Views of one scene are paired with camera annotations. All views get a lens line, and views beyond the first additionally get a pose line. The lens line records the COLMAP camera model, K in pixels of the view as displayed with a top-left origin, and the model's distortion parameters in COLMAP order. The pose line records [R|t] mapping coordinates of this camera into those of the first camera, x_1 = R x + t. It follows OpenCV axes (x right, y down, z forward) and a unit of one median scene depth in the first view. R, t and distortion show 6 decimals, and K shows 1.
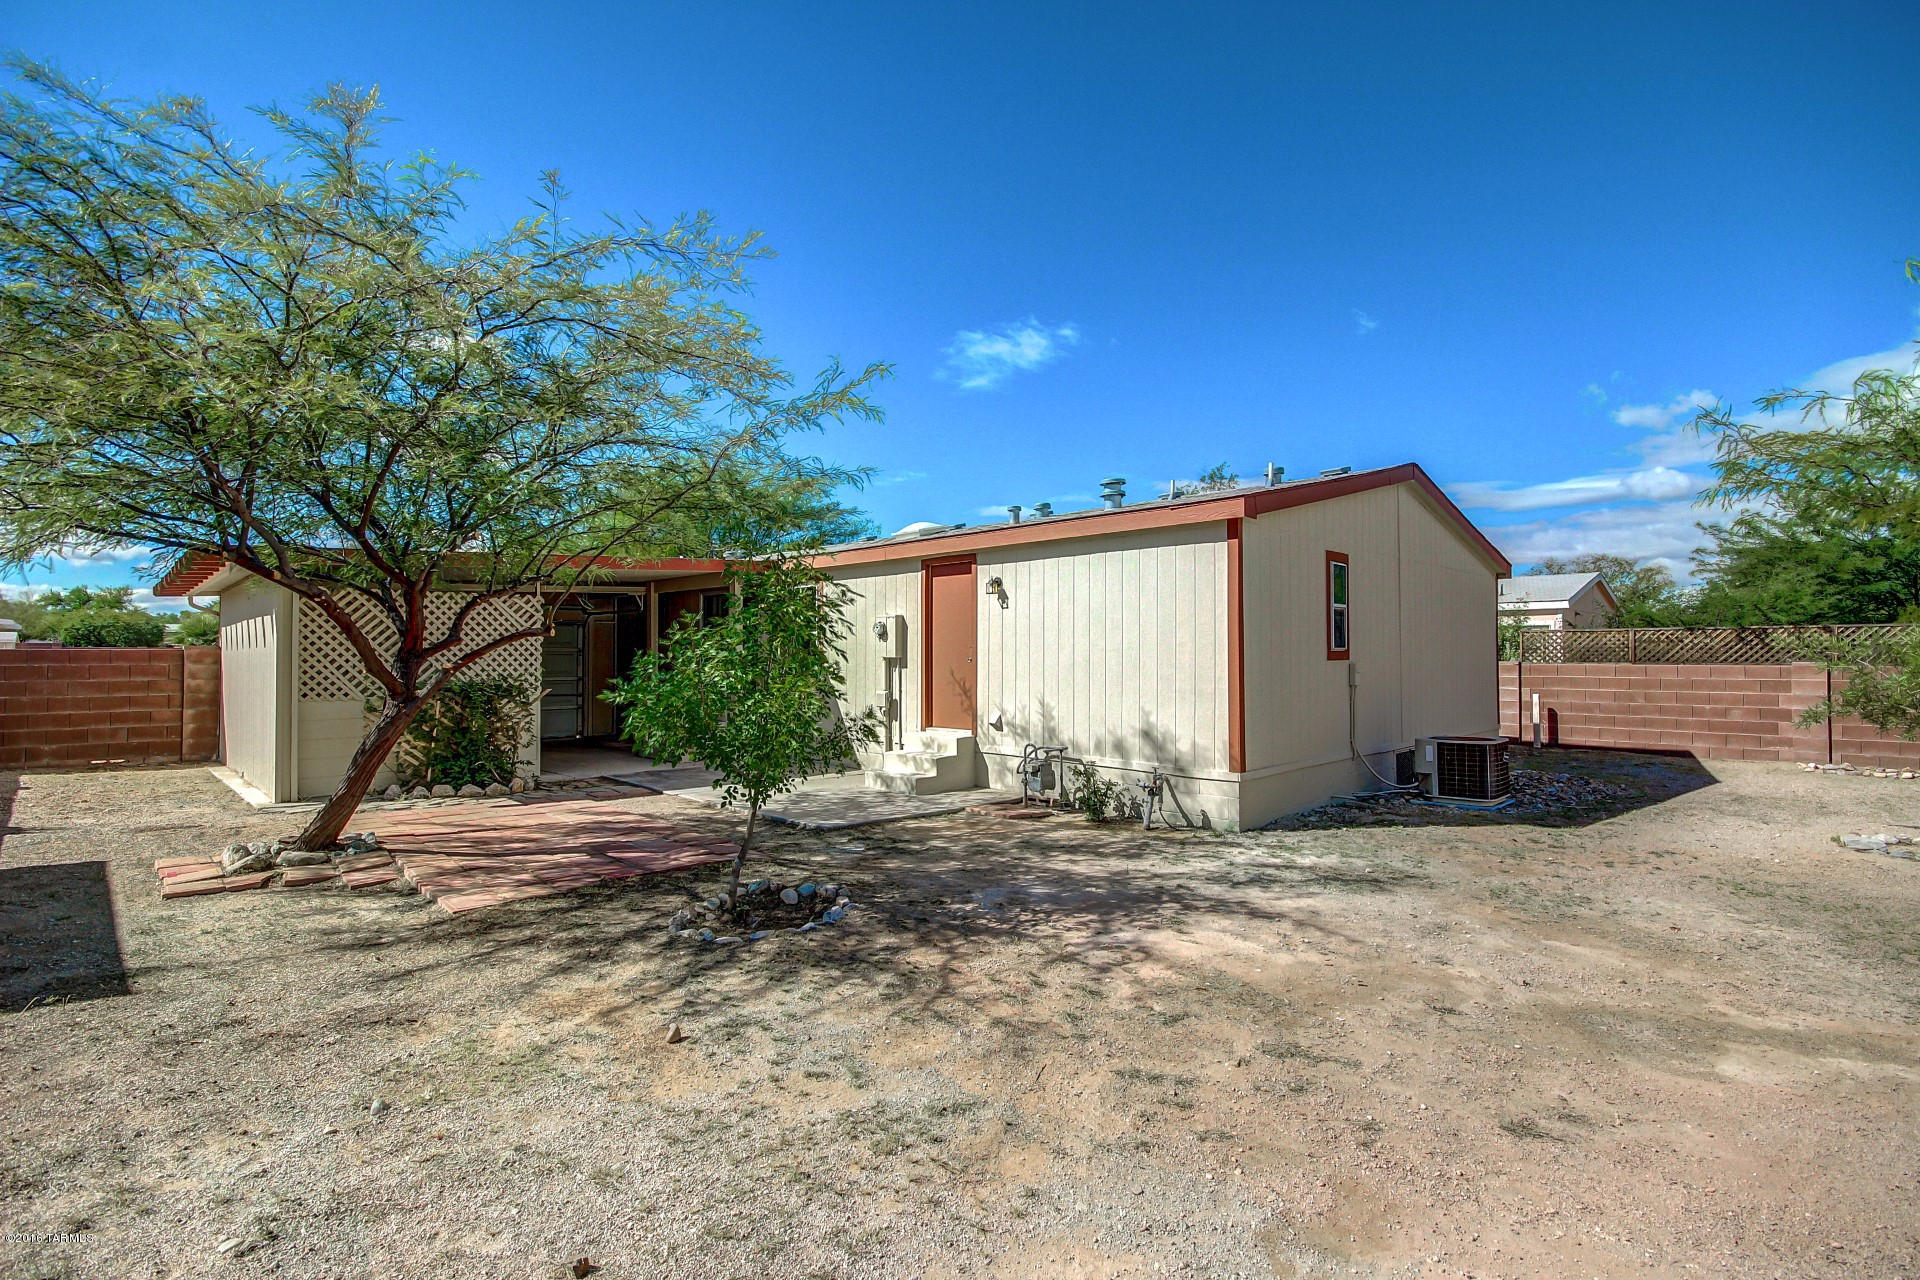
lens RADIAL K [[884.4, 0, 969.1], [0, 884.4, 647.1], [0, 0, 1]] dist [0.004666, -0.010000]
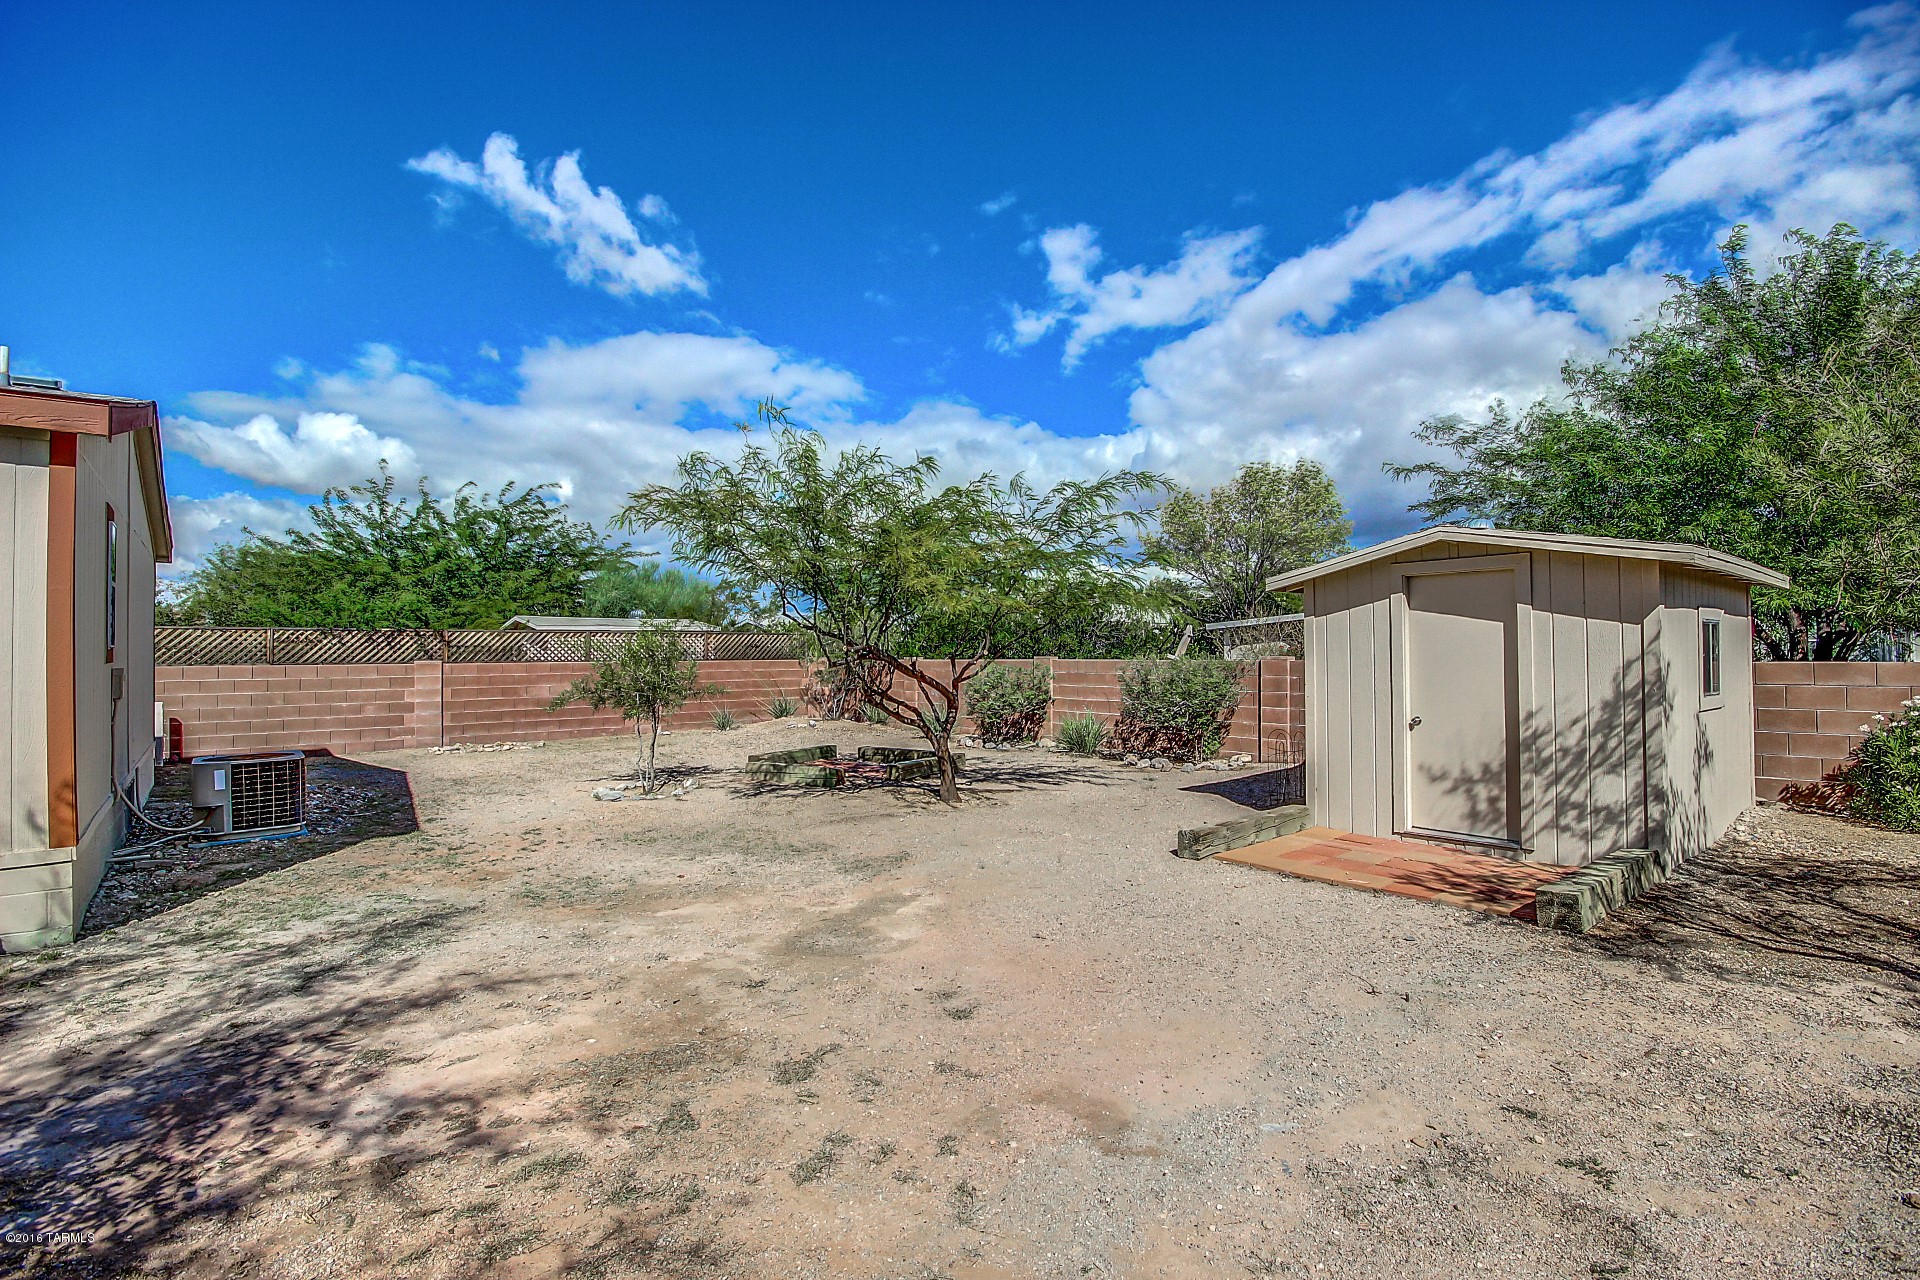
lens RADIAL K [[884.4, 0, 969.1], [0, 884.4, 647.1], [0, 0, 1]] dist [0.004666, -0.010000]
pose [[0.087706, 0.005139, 0.996133, -0.395274], [-0.003366, 0.999983, -0.004862, 0.007109], [-0.996141, -0.002927, 0.087722, 0.513581]]
